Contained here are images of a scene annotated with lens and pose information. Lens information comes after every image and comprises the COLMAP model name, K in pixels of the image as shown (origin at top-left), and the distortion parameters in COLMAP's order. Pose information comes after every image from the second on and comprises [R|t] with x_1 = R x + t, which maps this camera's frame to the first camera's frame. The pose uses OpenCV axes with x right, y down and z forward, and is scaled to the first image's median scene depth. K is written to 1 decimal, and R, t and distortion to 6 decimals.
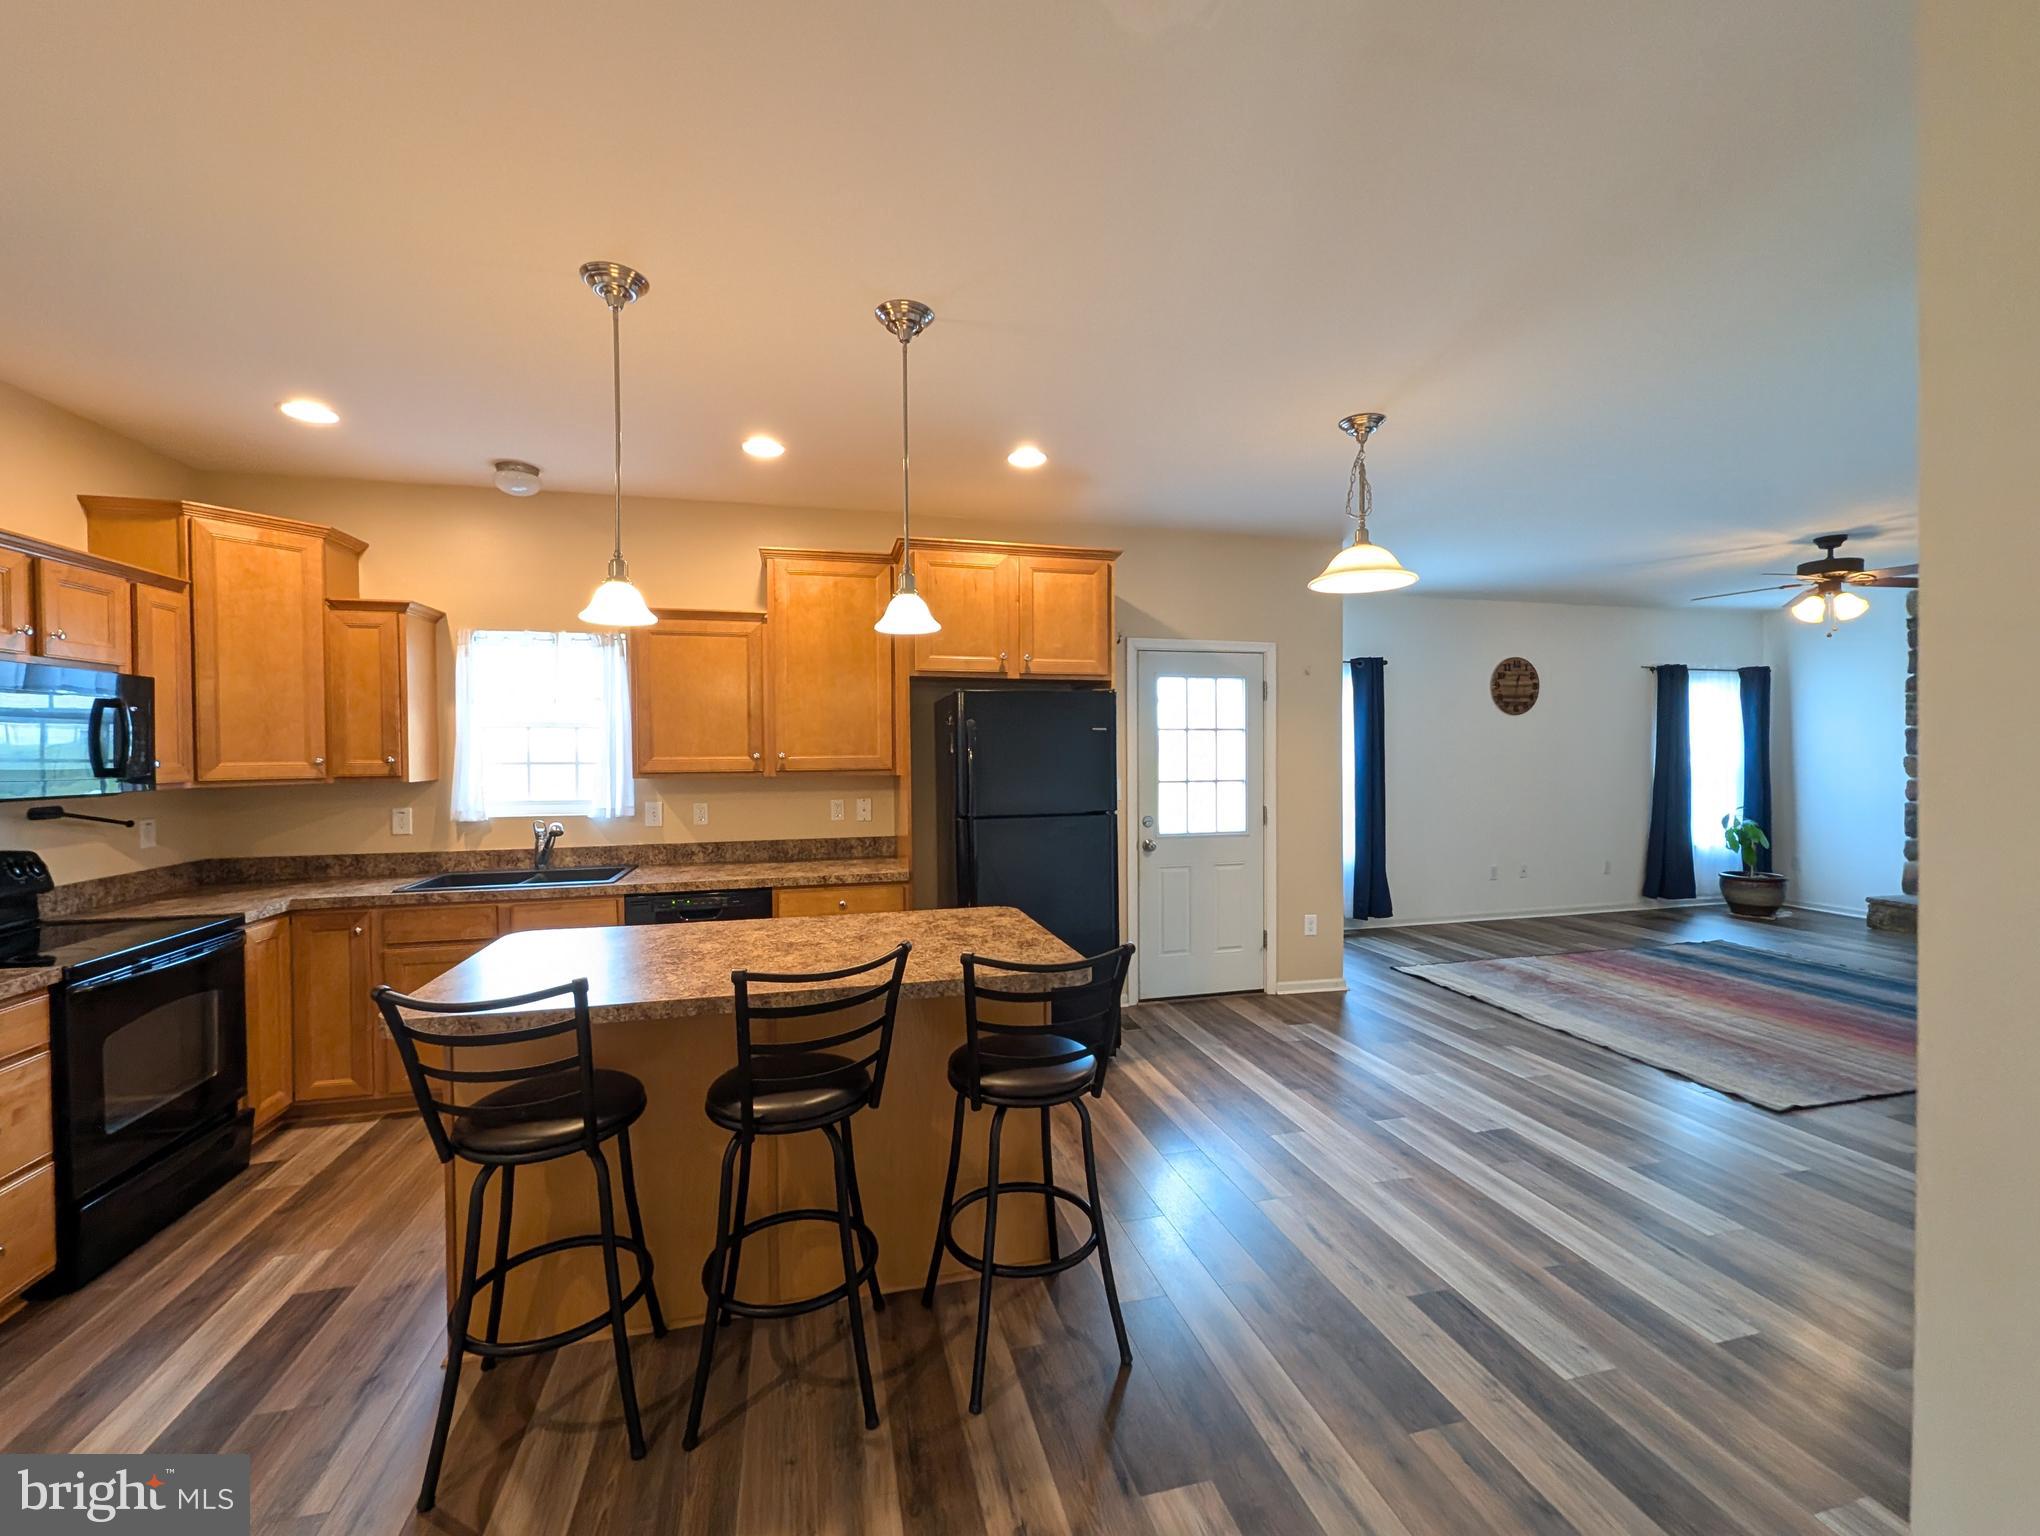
lens RADIAL K [[841.6, 0, 1018.8], [0, 841.6, 762.9], [0, 0, 1]] dist [0.000864, -0.000631]
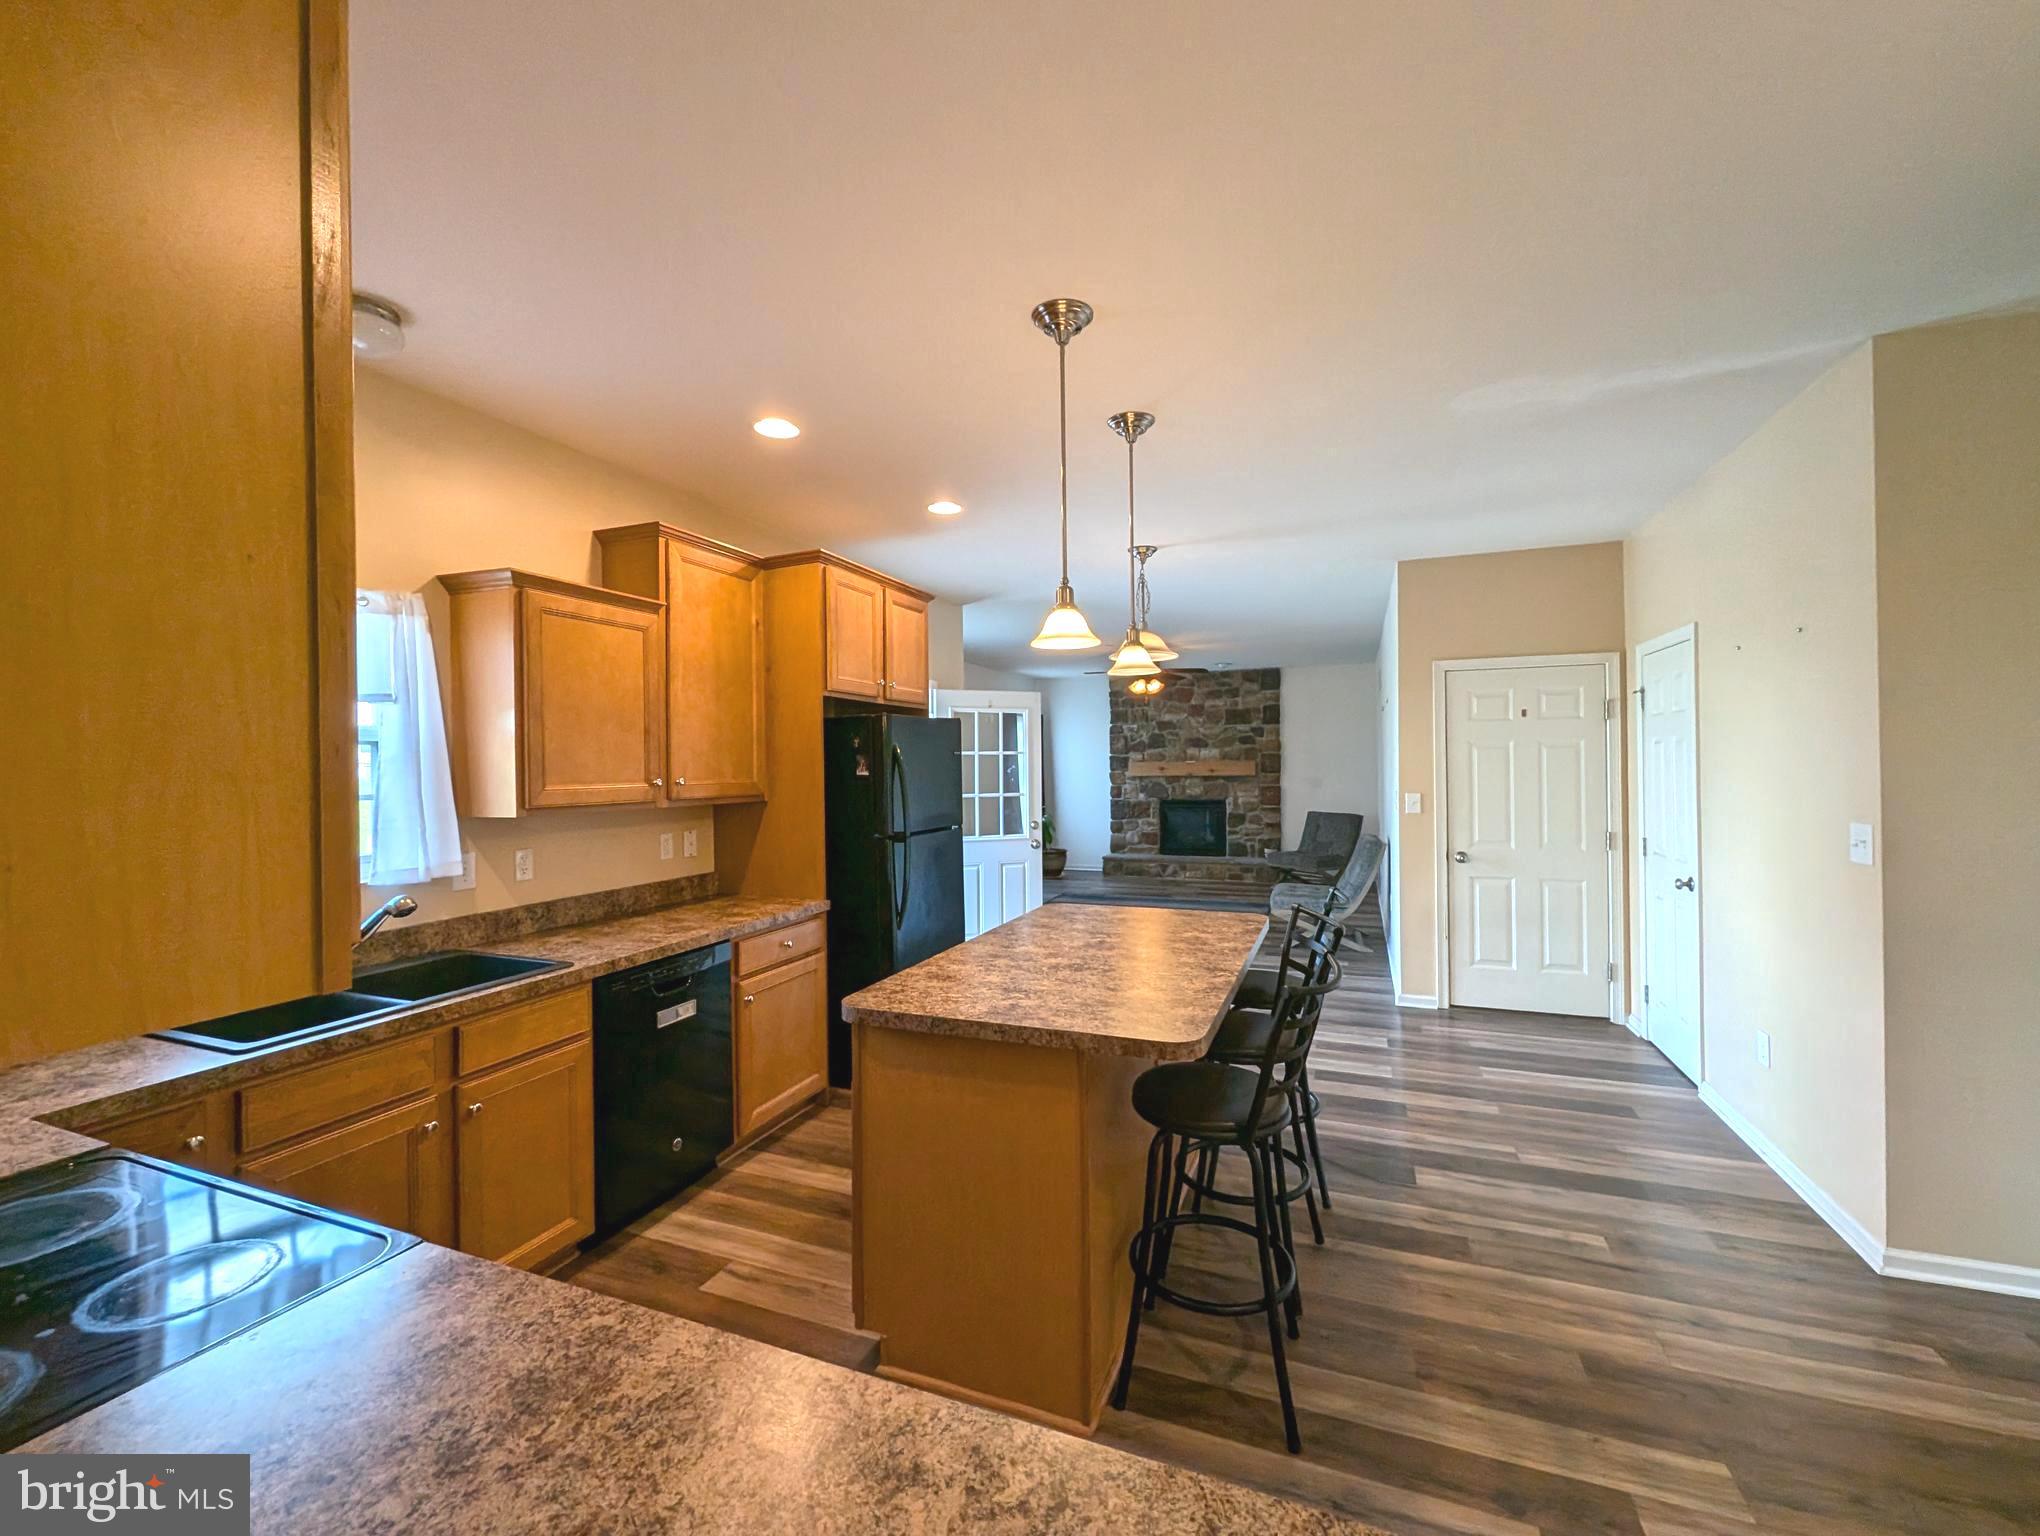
lens RADIAL K [[841.6, 0, 1018.0], [0, 841.6, 762.2], [0, 0, 1]] dist [0.000864, -0.000631]
pose [[0.587858, 0.001776, 0.808962, -0.780012], [0.018645, 0.999702, -0.015744, -0.008398], [-0.808749, 0.024338, 0.587650, 0.261998]]
